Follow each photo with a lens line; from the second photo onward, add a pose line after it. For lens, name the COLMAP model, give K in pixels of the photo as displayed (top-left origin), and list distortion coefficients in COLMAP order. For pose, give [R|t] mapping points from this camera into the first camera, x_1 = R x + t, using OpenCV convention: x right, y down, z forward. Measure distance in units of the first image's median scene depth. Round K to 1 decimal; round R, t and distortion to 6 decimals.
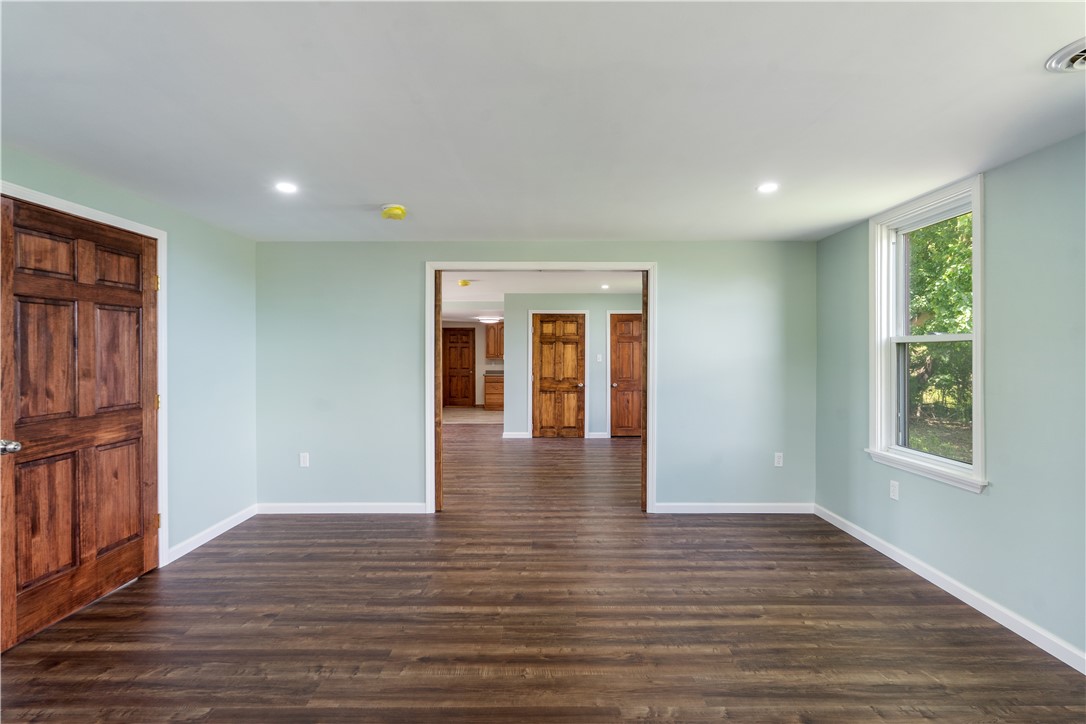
lens RADIAL K [[480.8, 0, 547.6], [0, 480.8, 357.5], [0, 0, 1]] dist [-0.000307, -0.000577]
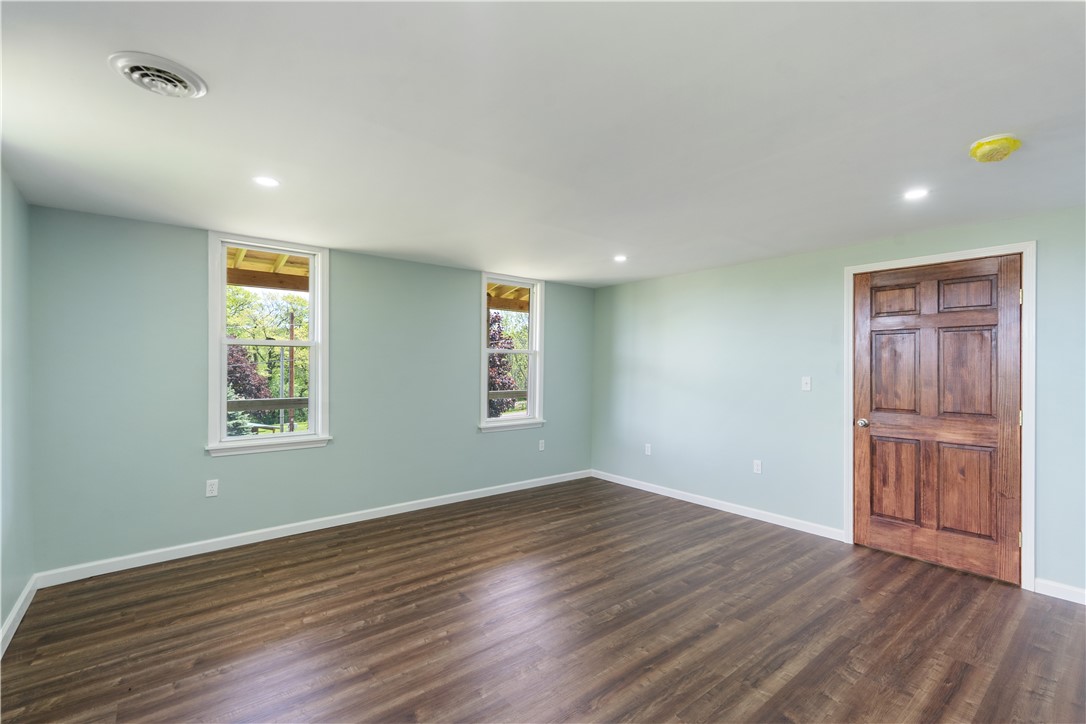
lens RADIAL K [[480.8, 0, 545.6], [0, 480.8, 362.4], [0, 0, 1]] dist [-0.000307, -0.000577]
pose [[-0.781000, -0.008022, -0.624480, 0.686628], [-0.011493, 0.999933, 0.001529, -0.013294], [0.624426, 0.008371, -0.781039, 1.411069]]
